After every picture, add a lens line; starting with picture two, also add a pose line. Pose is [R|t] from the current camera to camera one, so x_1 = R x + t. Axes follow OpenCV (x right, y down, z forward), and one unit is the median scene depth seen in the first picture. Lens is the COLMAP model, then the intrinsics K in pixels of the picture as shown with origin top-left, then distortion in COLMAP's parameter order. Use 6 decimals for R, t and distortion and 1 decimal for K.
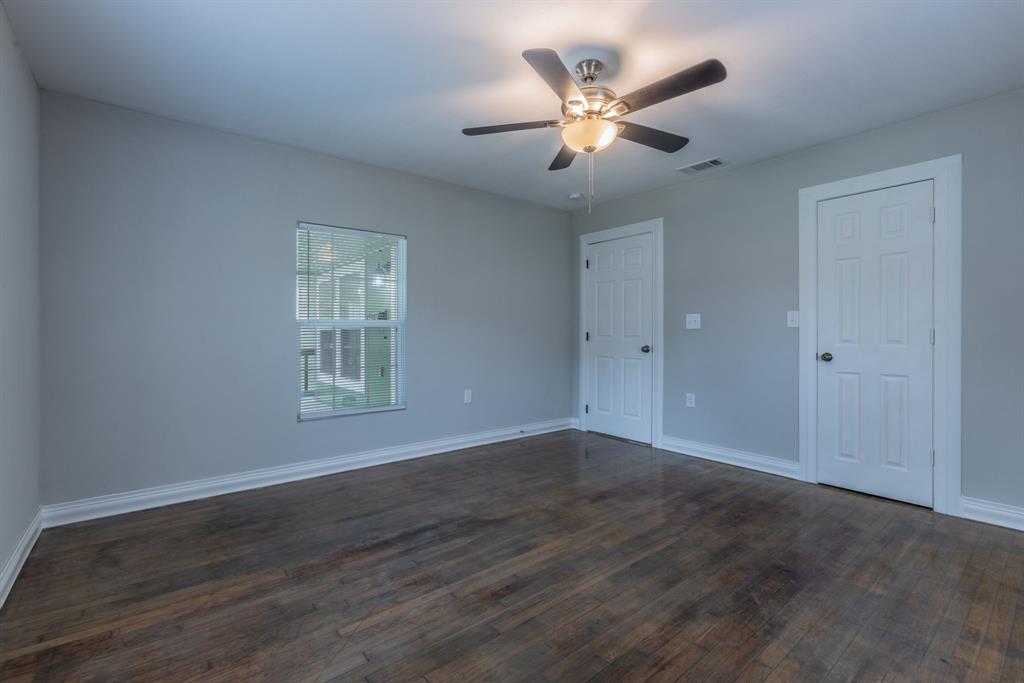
lens RADIAL K [[455.6, 0, 509.0], [0, 455.6, 337.0], [0, 0, 1]] dist [-0.001019, 0.000444]
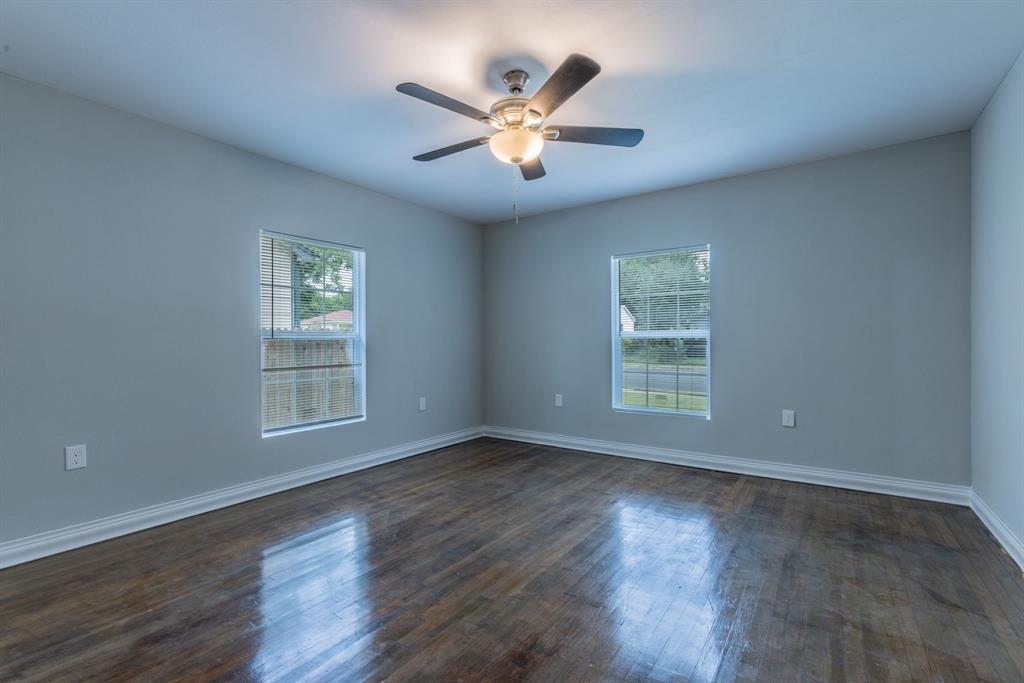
lens RADIAL K [[455.6, 0, 509.0], [0, 455.6, 337.0], [0, 0, 1]] dist [-0.001019, 0.000444]
pose [[-0.963010, 0.004252, -0.269432, 0.467731], [0.003972, 0.999991, 0.001585, -0.024177], [0.269436, 0.000456, -0.963018, 1.963392]]
